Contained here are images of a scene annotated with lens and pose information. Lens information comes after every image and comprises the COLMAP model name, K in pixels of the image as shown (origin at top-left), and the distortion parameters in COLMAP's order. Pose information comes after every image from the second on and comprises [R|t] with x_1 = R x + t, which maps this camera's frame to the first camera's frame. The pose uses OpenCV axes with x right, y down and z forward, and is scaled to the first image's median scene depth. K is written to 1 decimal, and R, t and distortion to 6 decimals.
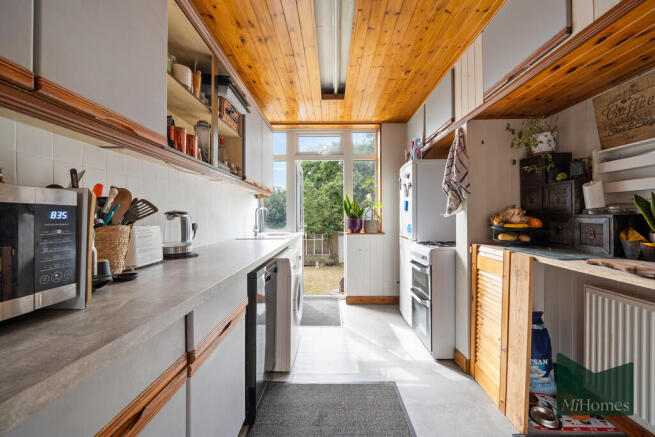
lens RADIAL K [[242.8, 0, 329.7], [0, 242.8, 217.4], [0, 0, 1]] dist [0.009346, 0.000087]
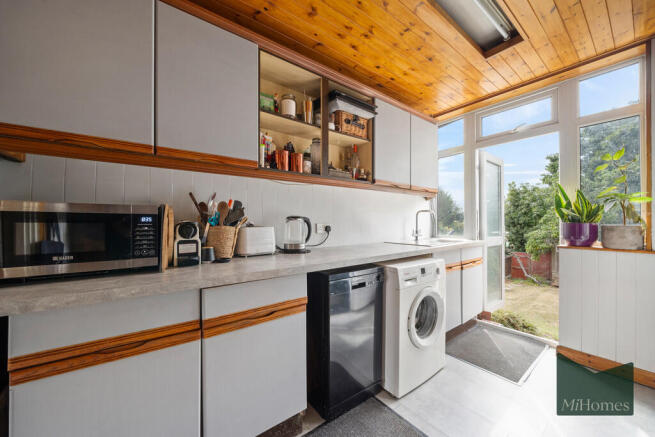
lens RADIAL K [[242.8, 0, 339.6], [0, 242.8, 222.9], [0, 0, 1]] dist [0.009346, 0.000087]
pose [[0.630659, 0.007063, -0.776028, 0.340445], [-0.001362, 0.999967, 0.007995, 0.000436], [0.776059, -0.003985, 0.630648, 0.261848]]
